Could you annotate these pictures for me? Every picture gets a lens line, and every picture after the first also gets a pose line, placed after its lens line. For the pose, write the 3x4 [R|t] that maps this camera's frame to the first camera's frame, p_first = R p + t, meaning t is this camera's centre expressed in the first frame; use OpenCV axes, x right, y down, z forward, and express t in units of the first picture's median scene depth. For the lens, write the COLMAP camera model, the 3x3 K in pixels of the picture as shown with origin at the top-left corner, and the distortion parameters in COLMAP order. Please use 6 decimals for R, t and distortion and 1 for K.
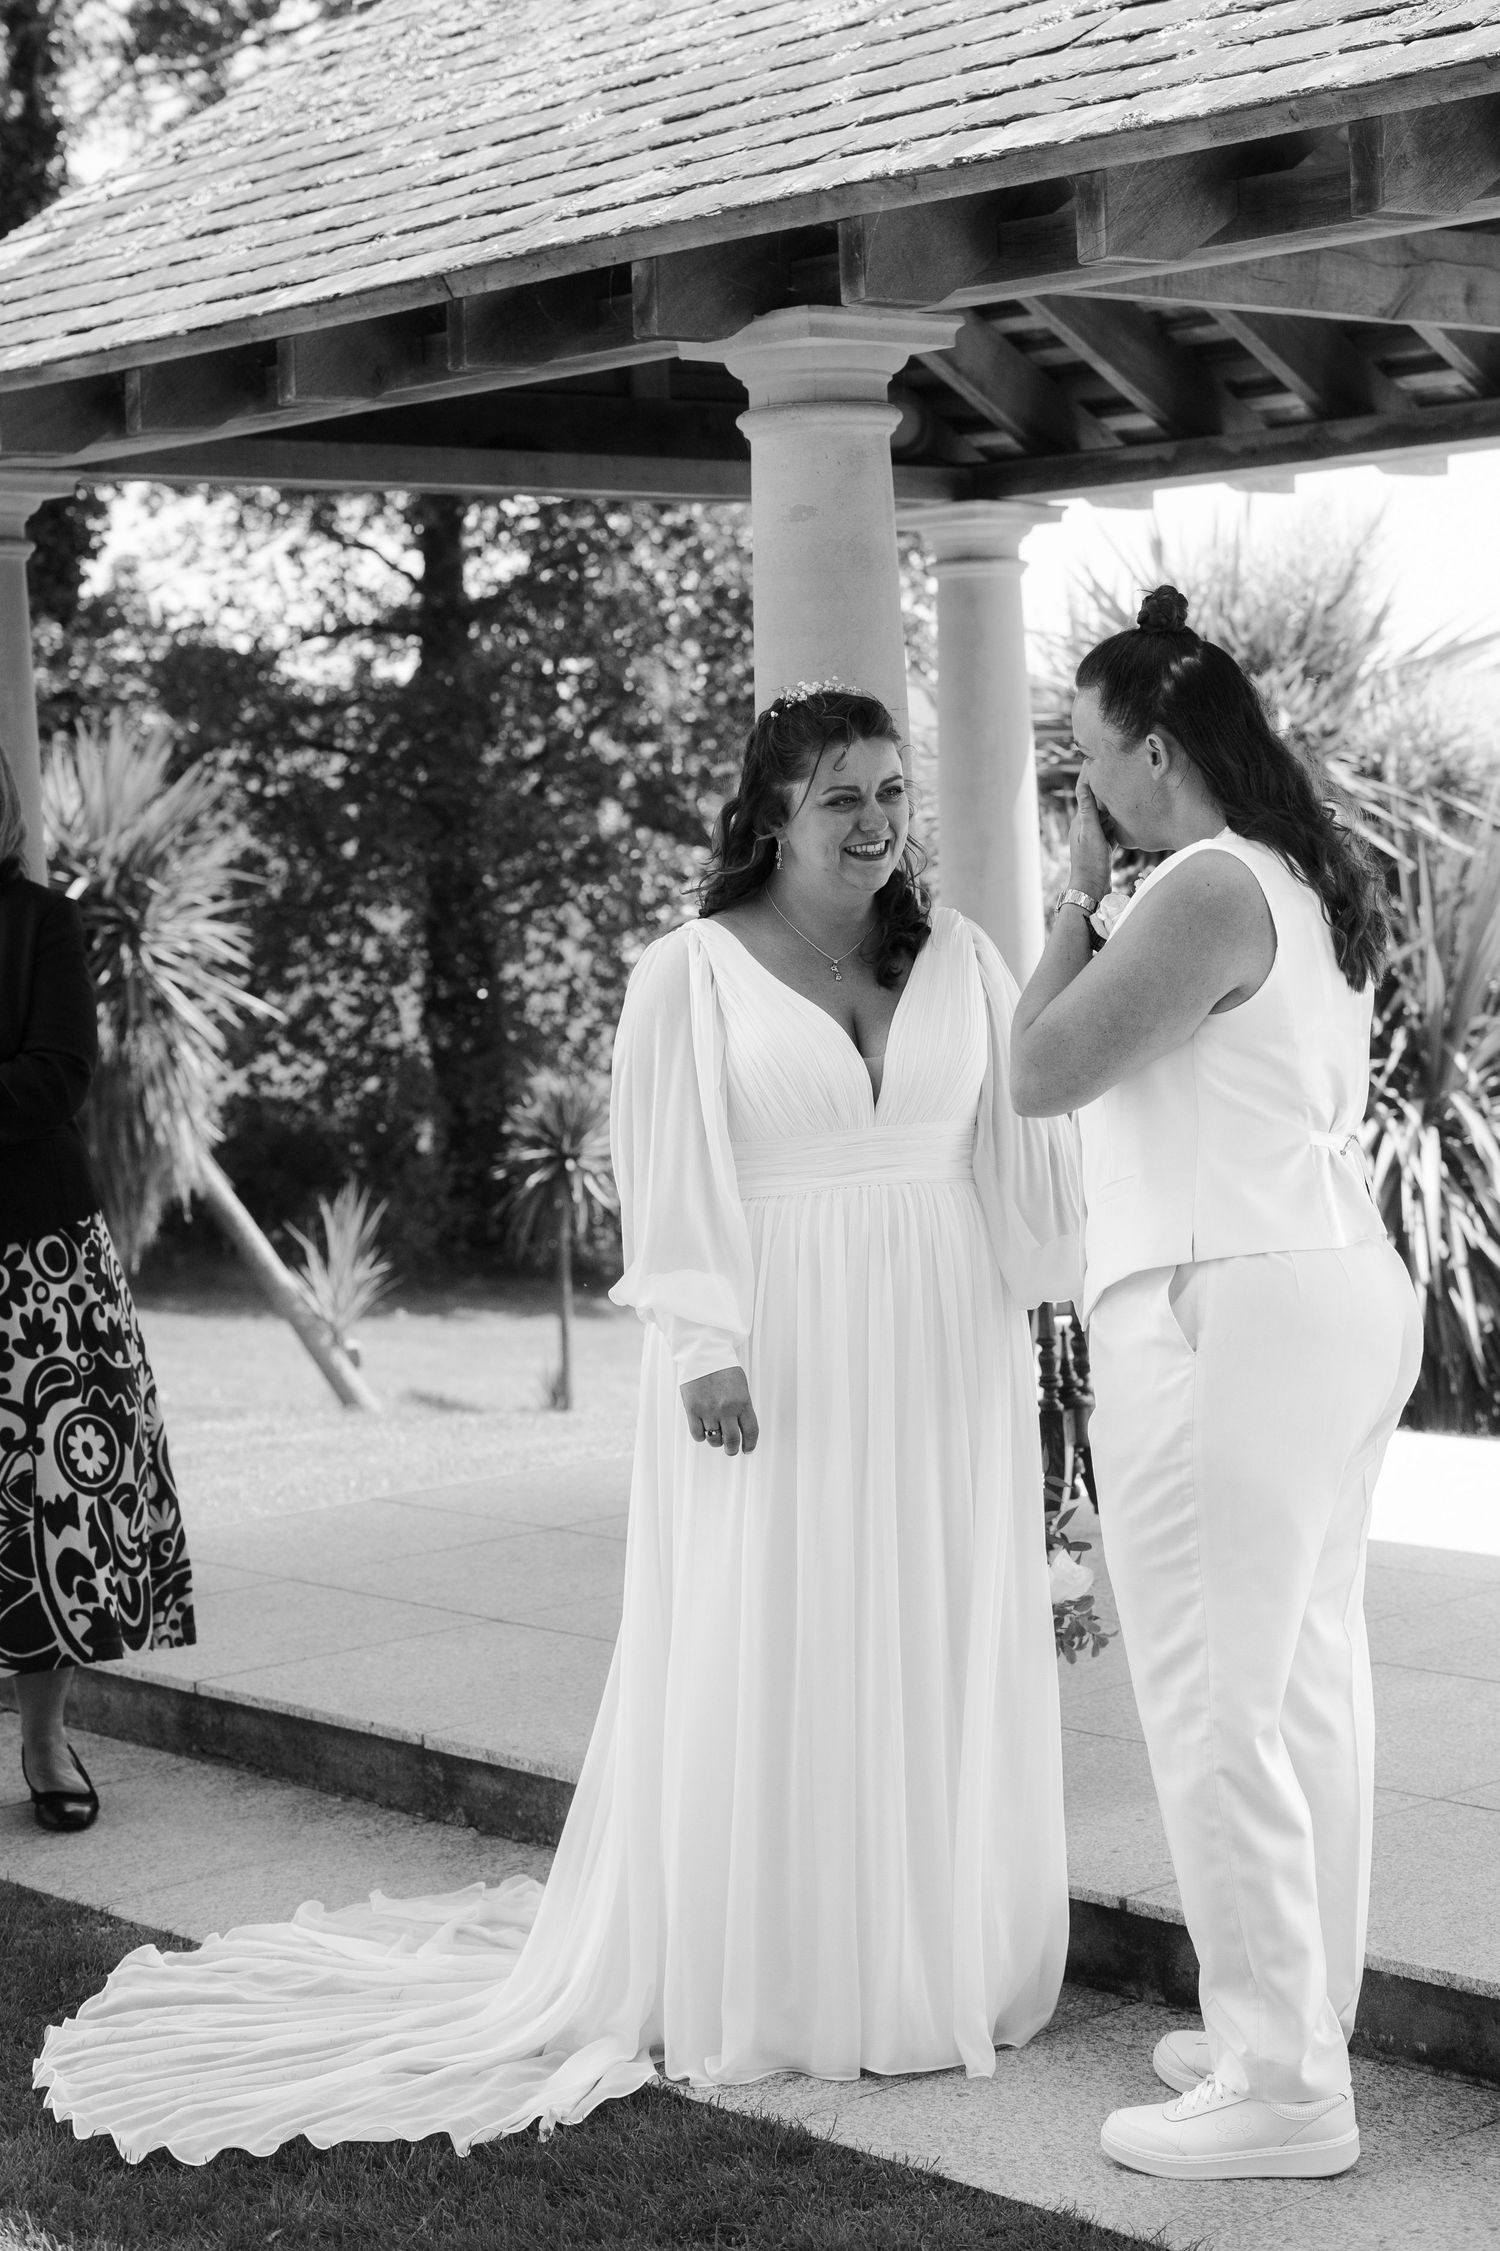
lens RADIAL K [[3435.6, 0, 749.3], [0, 3435.6, 1011.7], [0, 0, 1]] dist [-0.022687, -0.002094]
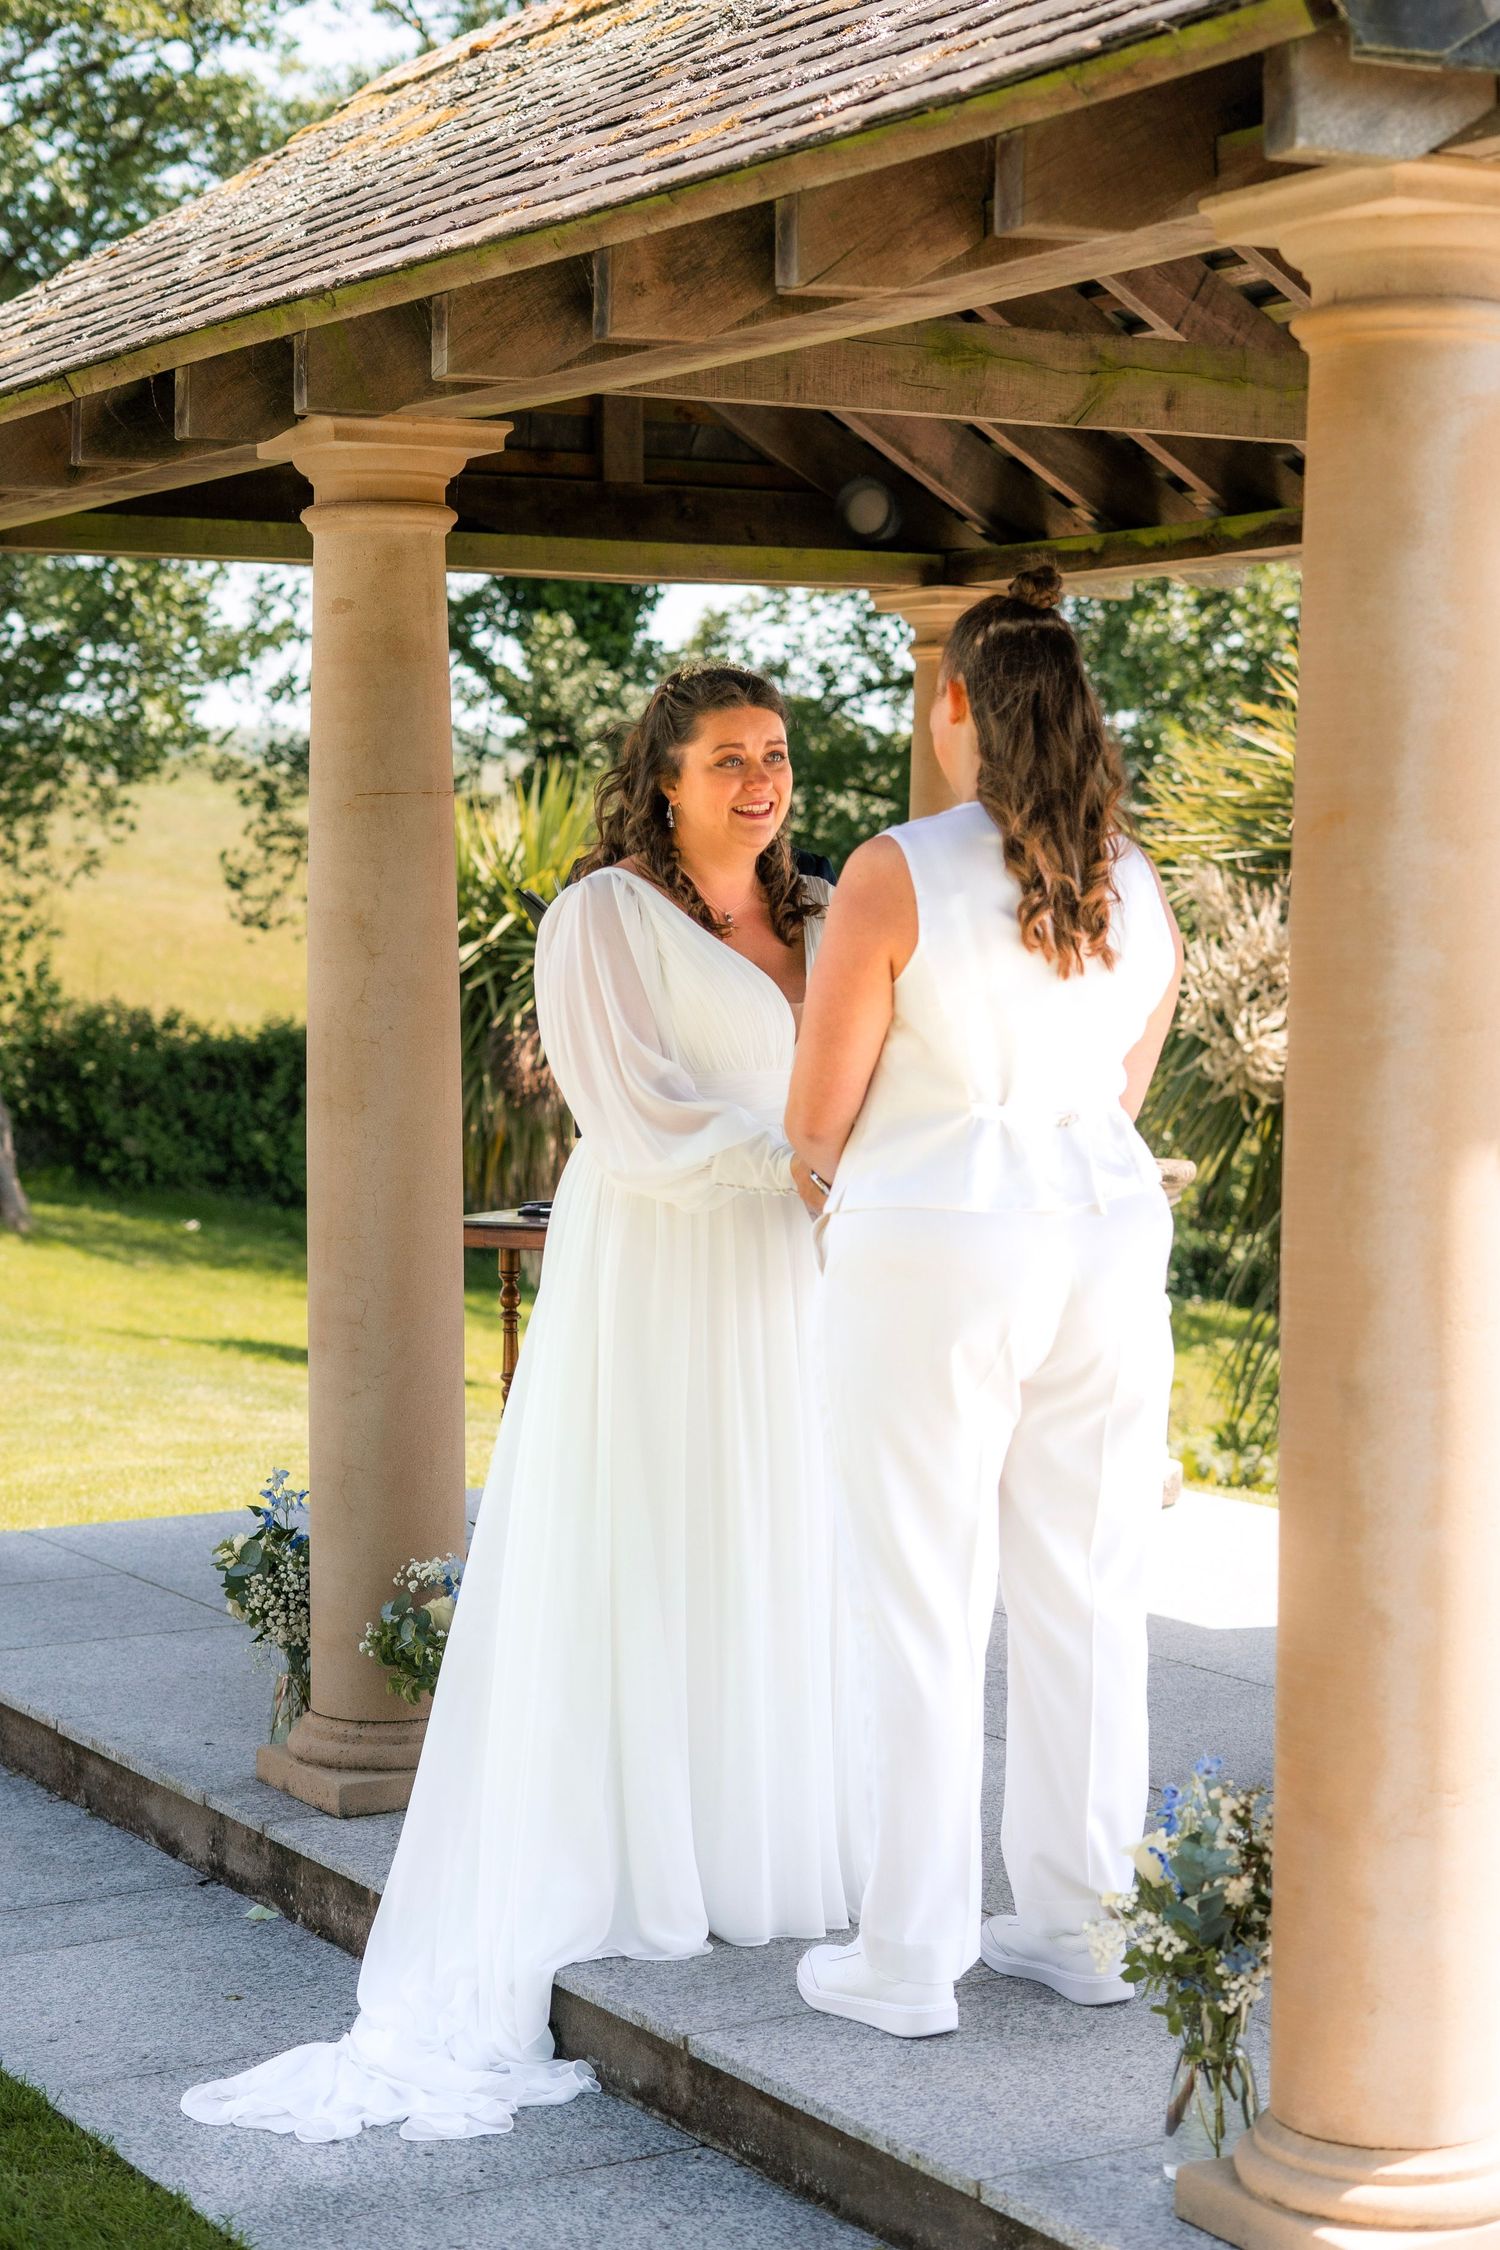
lens RADIAL K [[3316.2, 0, 750.0], [0, 3316.2, 1125.0], [0, 0, 1]] dist [-0.013757, -0.060469]
pose [[0.984863, 0.050051, -0.165950, 0.284813], [-0.046432, 0.998593, 0.025618, -0.014879], [0.166999, -0.017525, 0.985801, 0.004502]]
